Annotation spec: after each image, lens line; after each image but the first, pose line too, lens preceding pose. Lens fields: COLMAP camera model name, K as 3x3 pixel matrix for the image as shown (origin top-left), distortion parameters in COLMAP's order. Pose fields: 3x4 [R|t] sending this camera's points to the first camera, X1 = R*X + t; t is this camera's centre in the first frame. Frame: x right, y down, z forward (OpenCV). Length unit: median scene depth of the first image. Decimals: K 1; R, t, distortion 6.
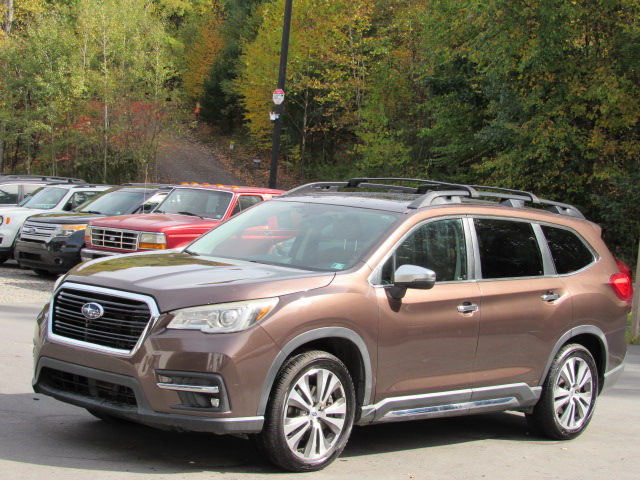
lens RADIAL K [[1389.4, 0, 289.8], [0, 1389.4, 240.4], [0, 0, 1]] dist [-0.090499, 0.056995]
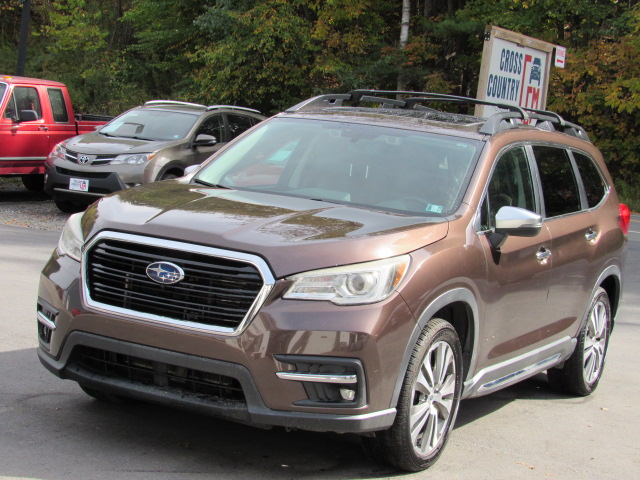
lens RADIAL K [[1389.4, 0, 289.8], [0, 1389.4, 240.4], [0, 0, 1]] dist [-0.090499, 0.056995]
pose [[0.963418, -0.003393, 0.267980, -0.258733], [-0.019464, 0.996393, 0.082591, -0.027280], [-0.267294, -0.084785, 0.959878, 0.252291]]
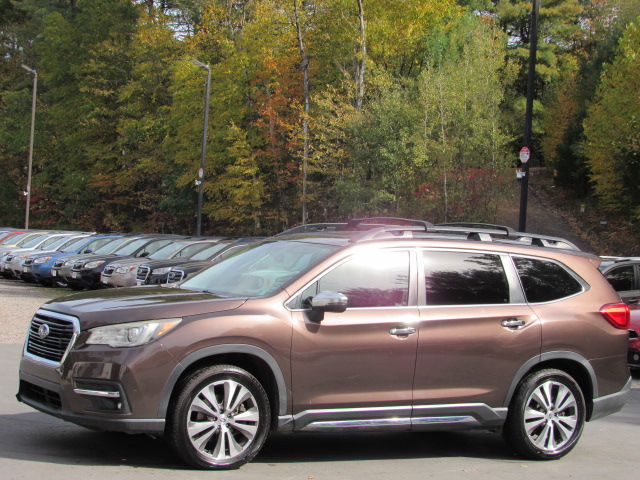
lens RADIAL K [[1389.4, 0, 289.8], [0, 1389.4, 240.4], [0, 0, 1]] dist [-0.090499, 0.056995]
pose [[0.954234, -0.027980, -0.297749, 0.395191], [0.012731, 0.998512, -0.053031, 0.036073], [0.298790, 0.046813, 0.953170, -0.082637]]
